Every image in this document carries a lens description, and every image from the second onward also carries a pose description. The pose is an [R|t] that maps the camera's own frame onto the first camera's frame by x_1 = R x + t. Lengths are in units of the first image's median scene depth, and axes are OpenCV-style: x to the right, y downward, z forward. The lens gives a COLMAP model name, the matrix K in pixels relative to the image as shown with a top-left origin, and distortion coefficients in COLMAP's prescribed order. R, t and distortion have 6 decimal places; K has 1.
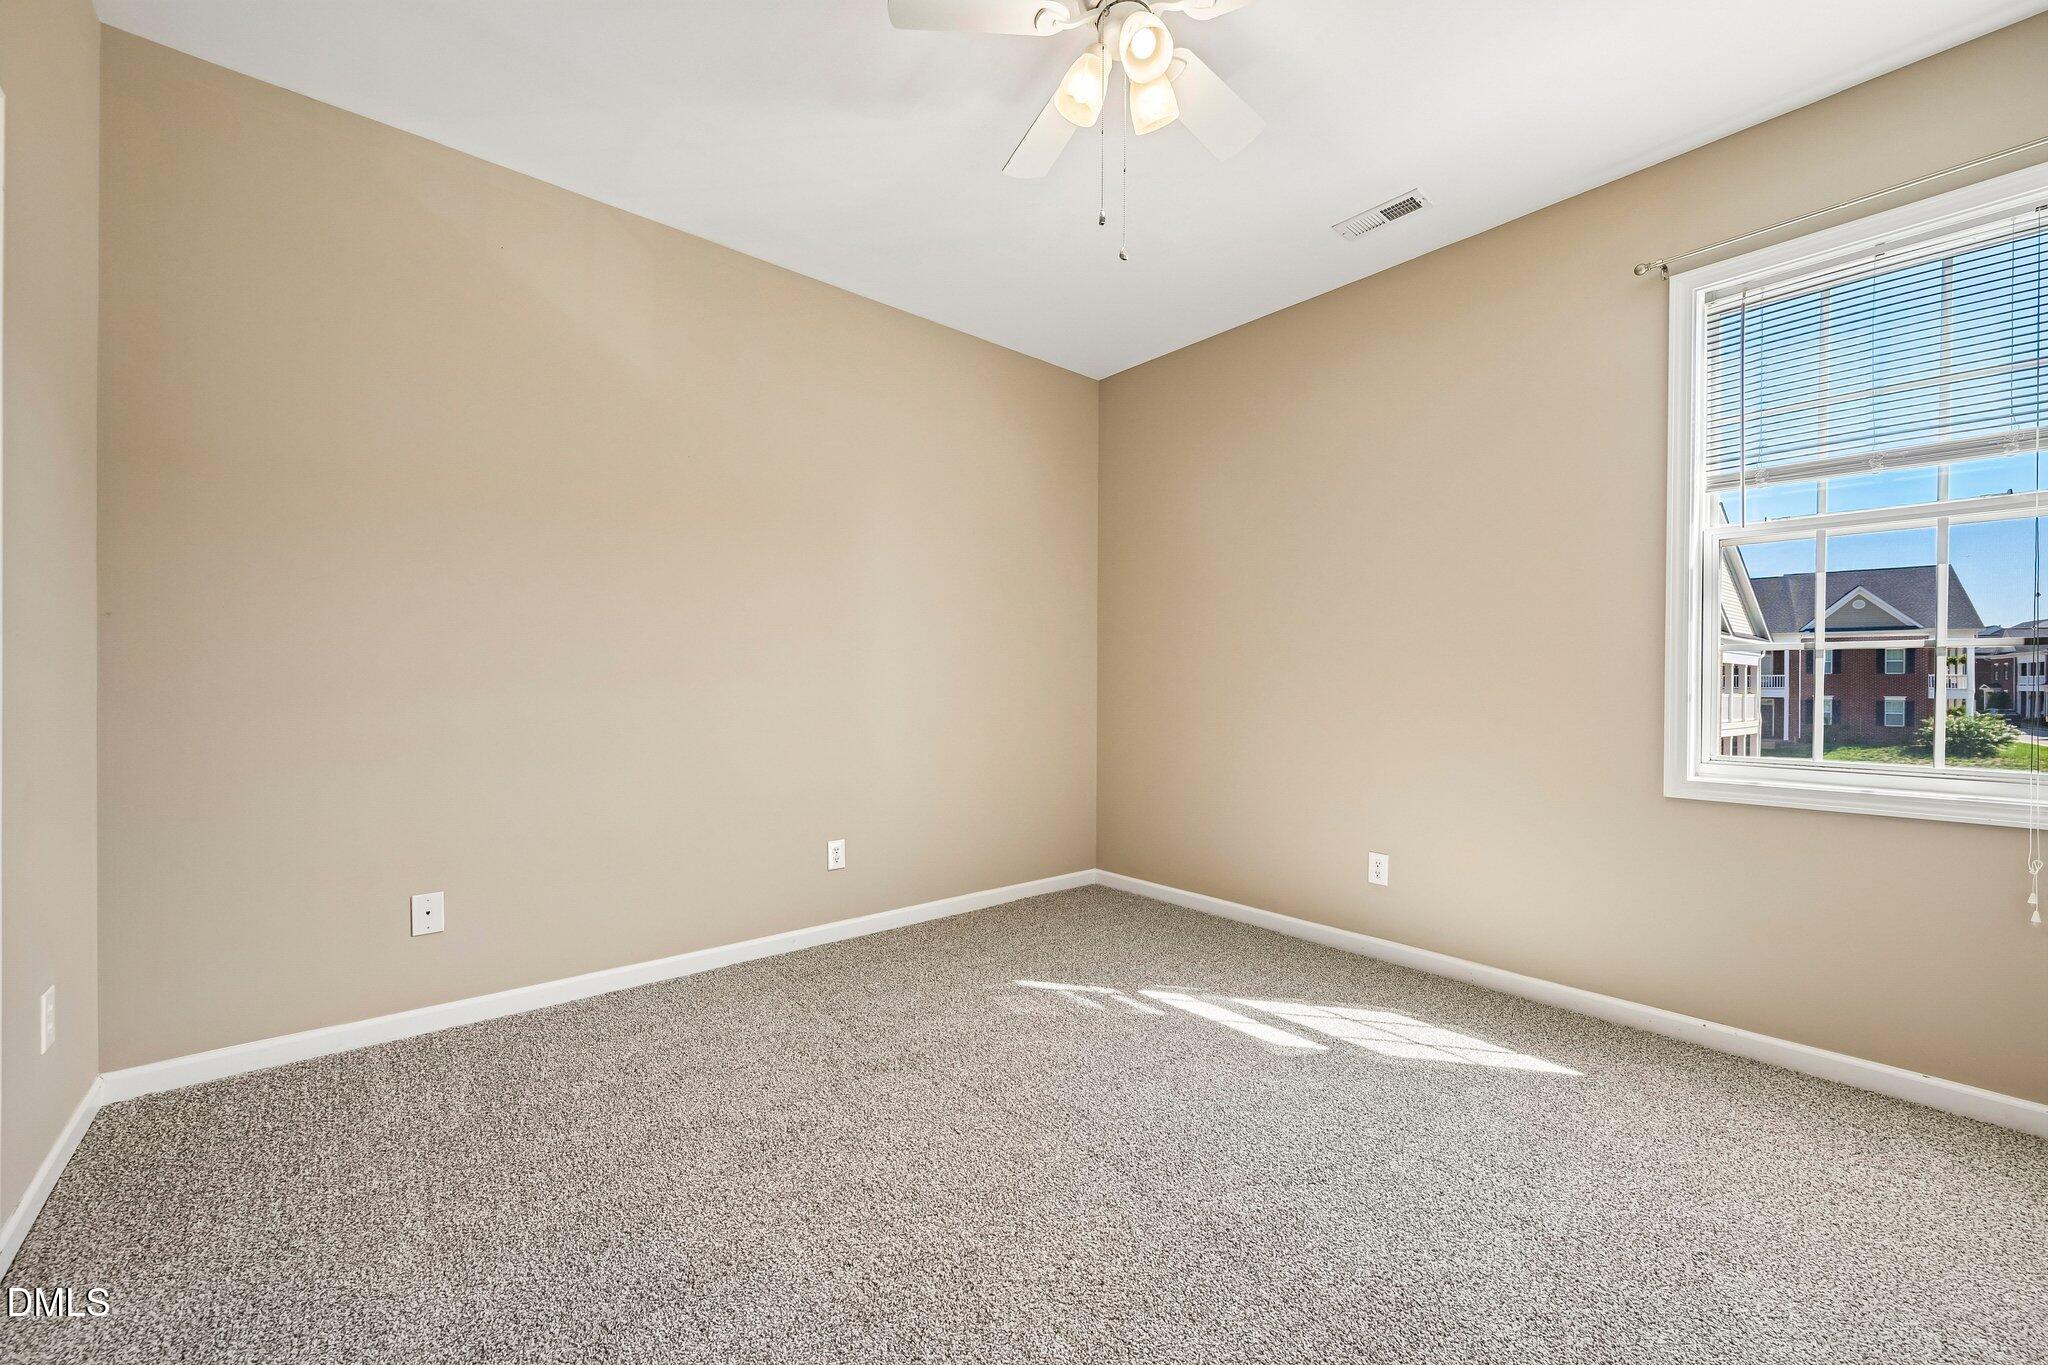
lens RADIAL K [[796.5, 0, 1022.4], [0, 796.5, 687.6], [0, 0, 1]] dist [-0.000937, 0.000393]
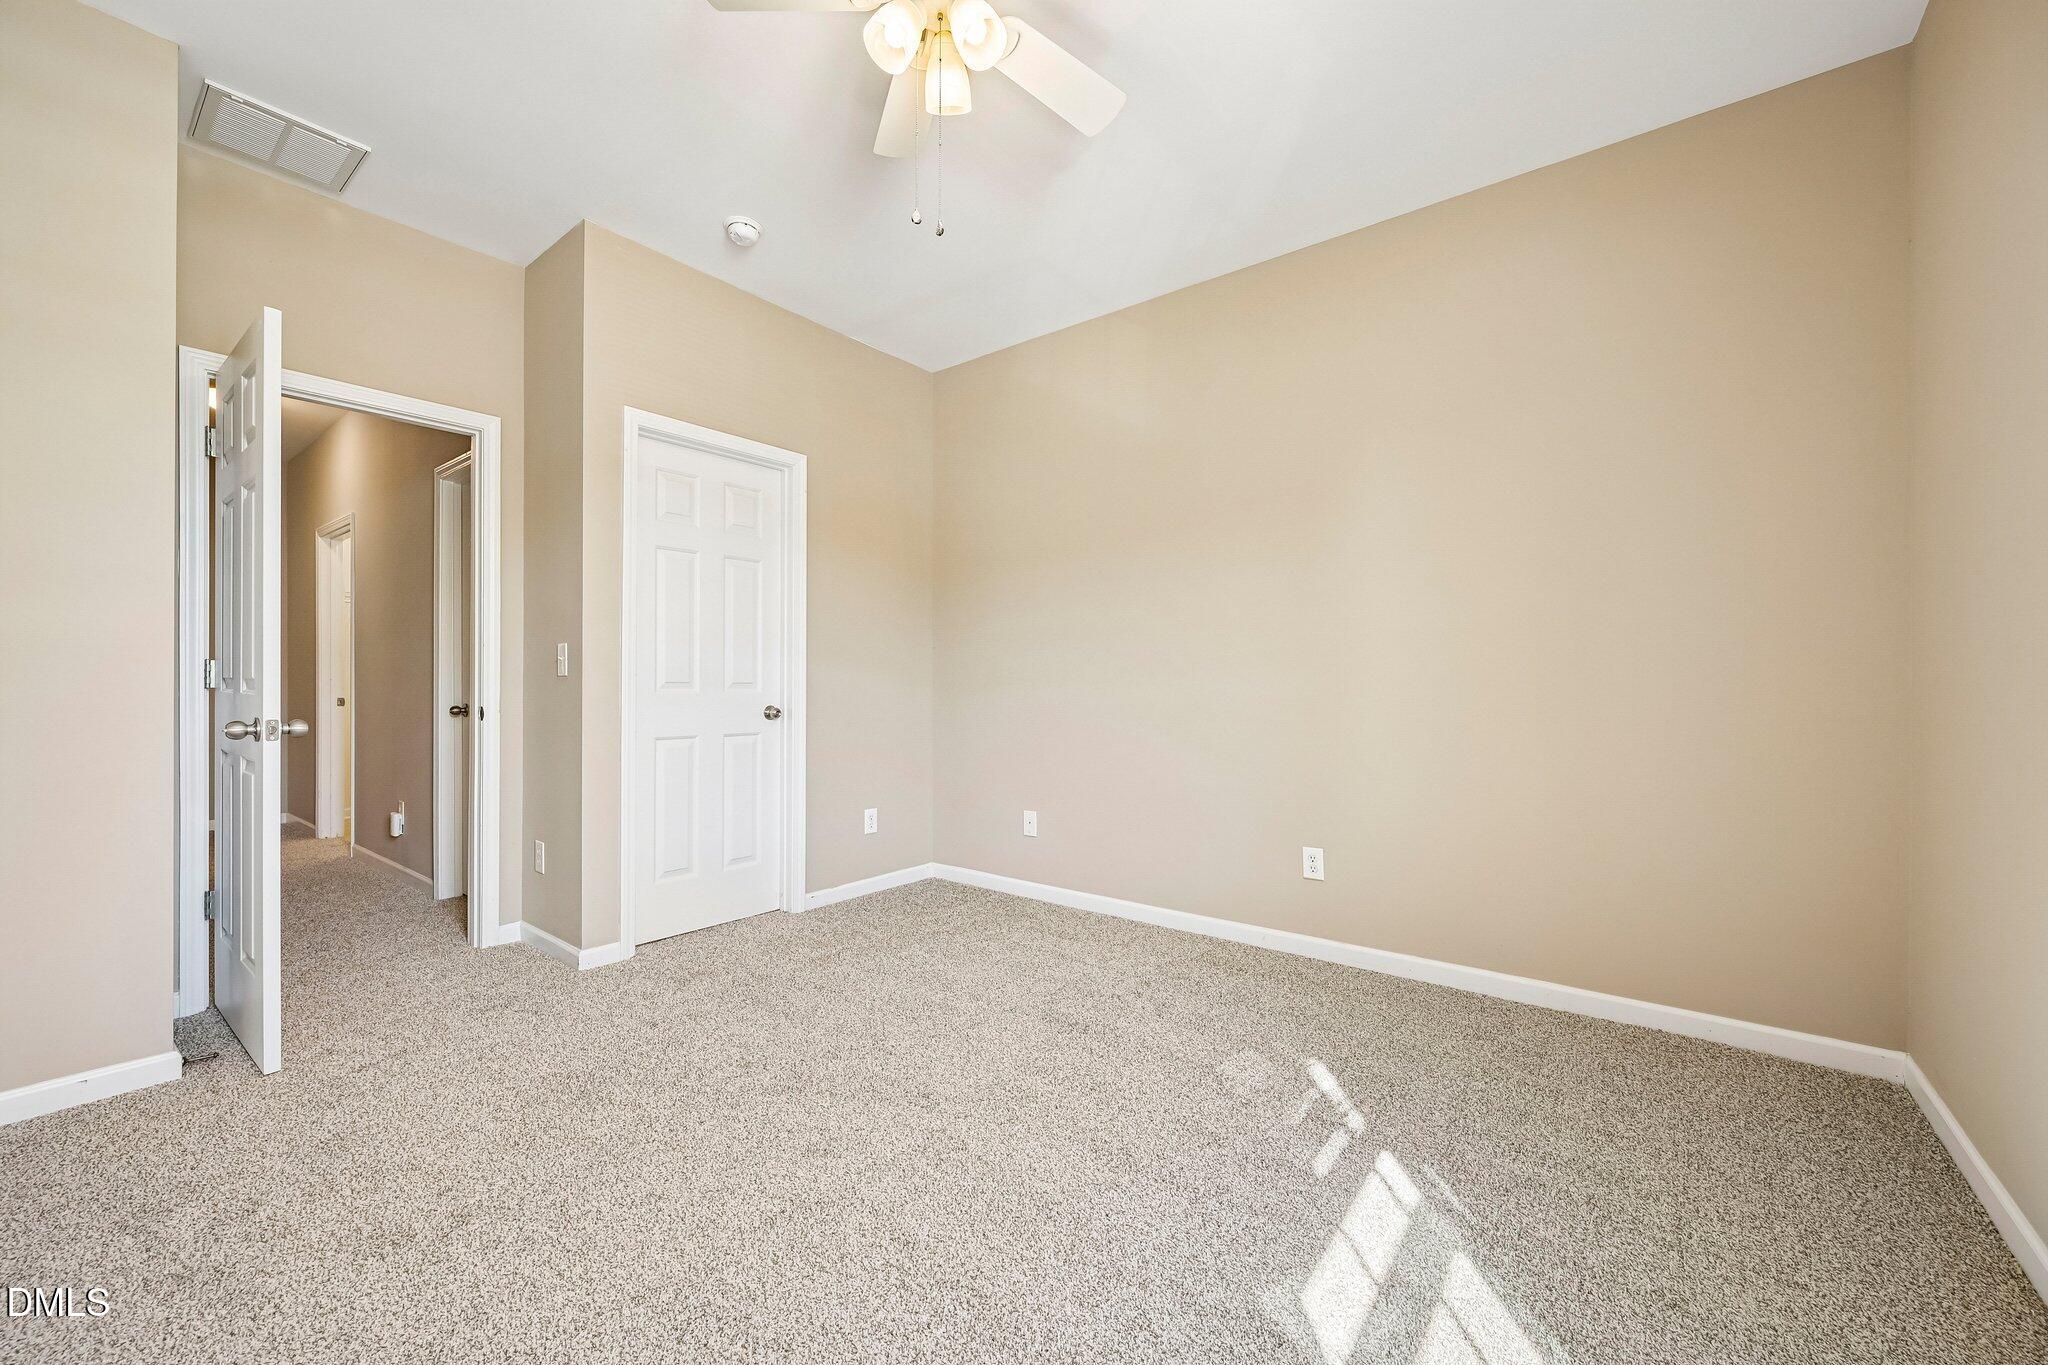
lens RADIAL K [[796.5, 0, 1022.4], [0, 796.5, 687.6], [0, 0, 1]] dist [-0.000937, 0.000393]
pose [[0.198647, 0.001401, -0.980070, 0.719139], [-0.004216, 0.999991, 0.000575, 0.010032], [0.980062, 0.004018, 0.198651, 0.589231]]
